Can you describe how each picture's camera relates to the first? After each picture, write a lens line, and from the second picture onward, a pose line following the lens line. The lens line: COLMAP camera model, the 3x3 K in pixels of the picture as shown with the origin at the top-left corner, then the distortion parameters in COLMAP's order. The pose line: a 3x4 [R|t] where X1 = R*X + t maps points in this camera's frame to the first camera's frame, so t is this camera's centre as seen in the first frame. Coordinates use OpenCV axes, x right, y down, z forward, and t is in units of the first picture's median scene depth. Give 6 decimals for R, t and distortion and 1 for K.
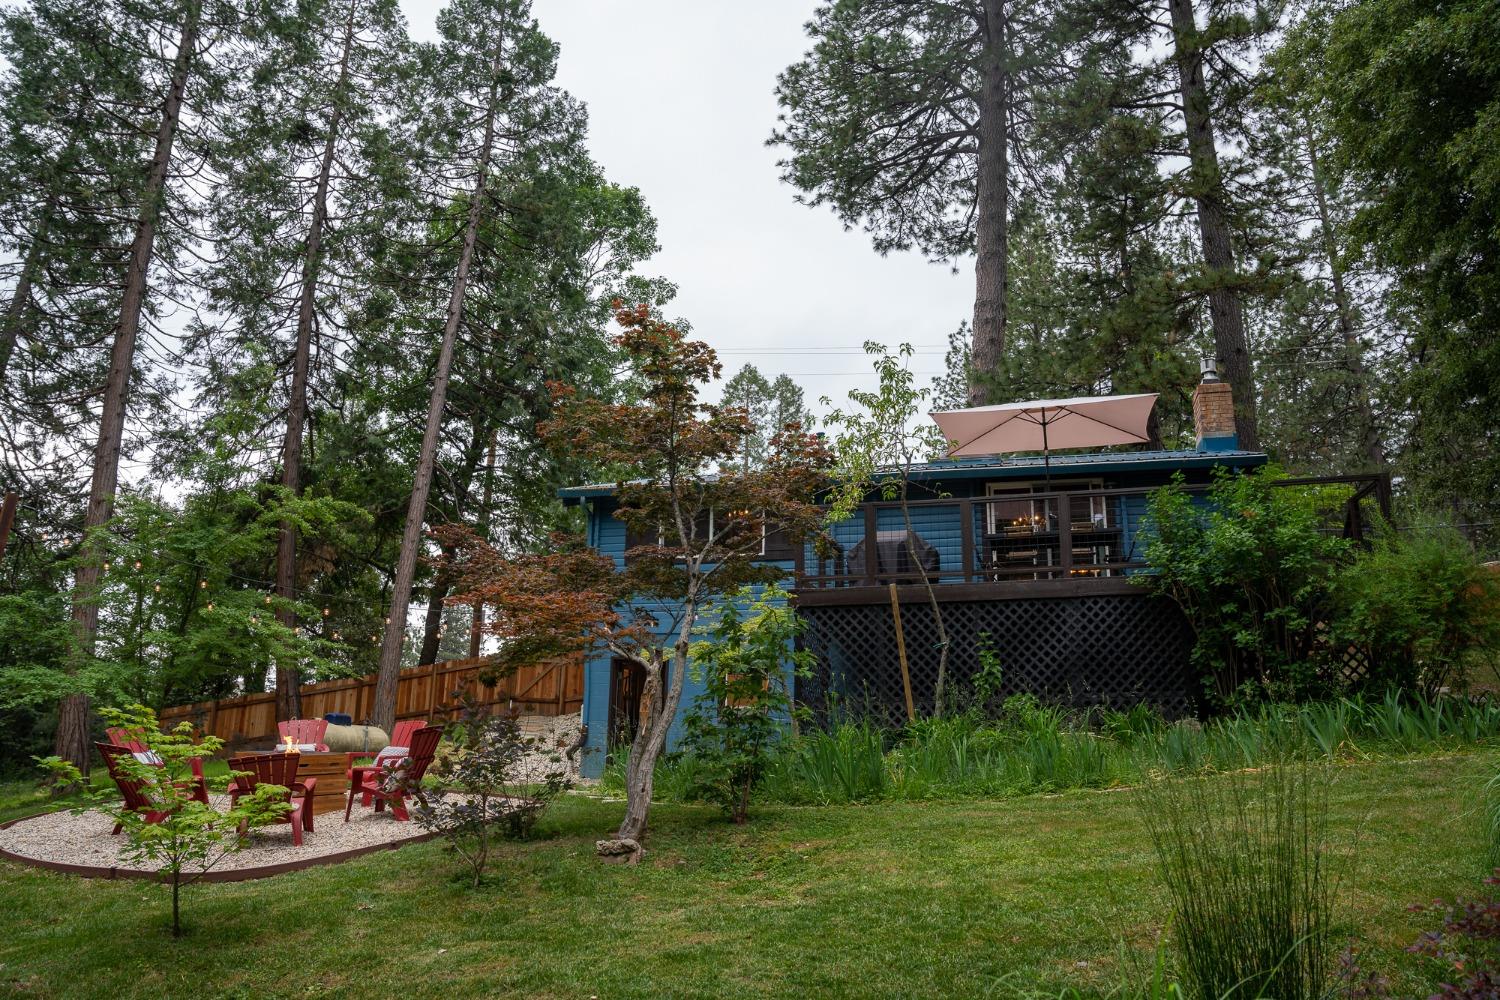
lens RADIAL K [[1033.1, 0, 750.0], [0, 1033.1, 500.0], [0, 0, 1]] dist [-0.157811, 0.119064]
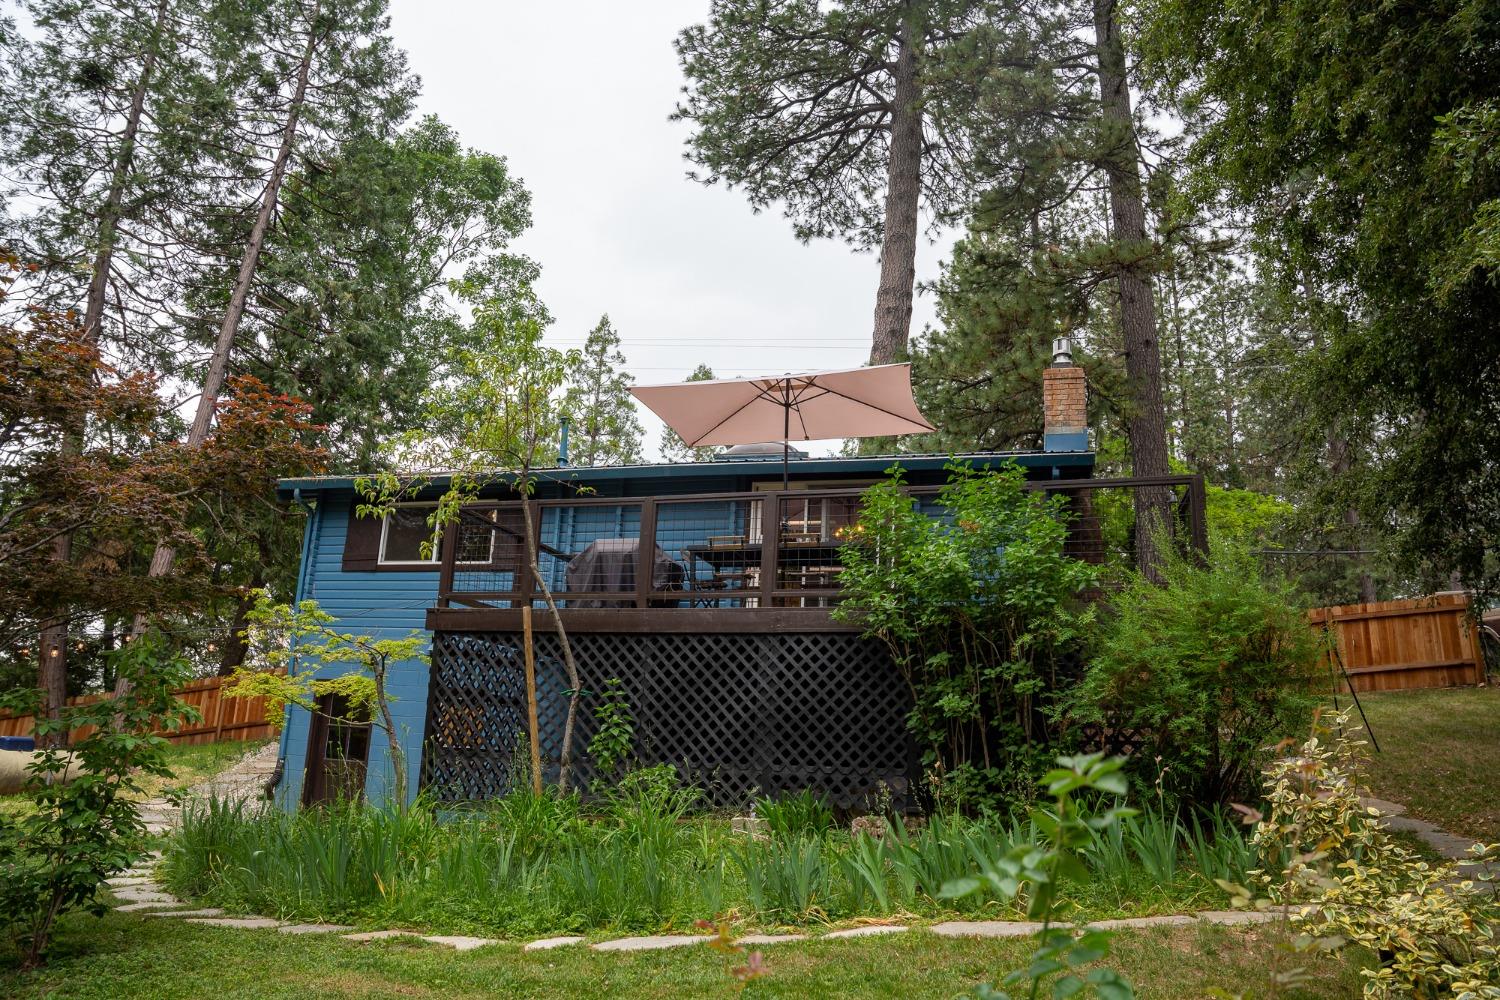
lens RADIAL K [[1033.1, 0, 750.0], [0, 1033.1, 500.0], [0, 0, 1]] dist [-0.157811, 0.119064]
pose [[0.999735, 0.022963, 0.001576, 0.109398], [-0.022953, 0.999718, -0.006158, 0.001178], [-0.001717, 0.006120, 0.999980, 0.090468]]
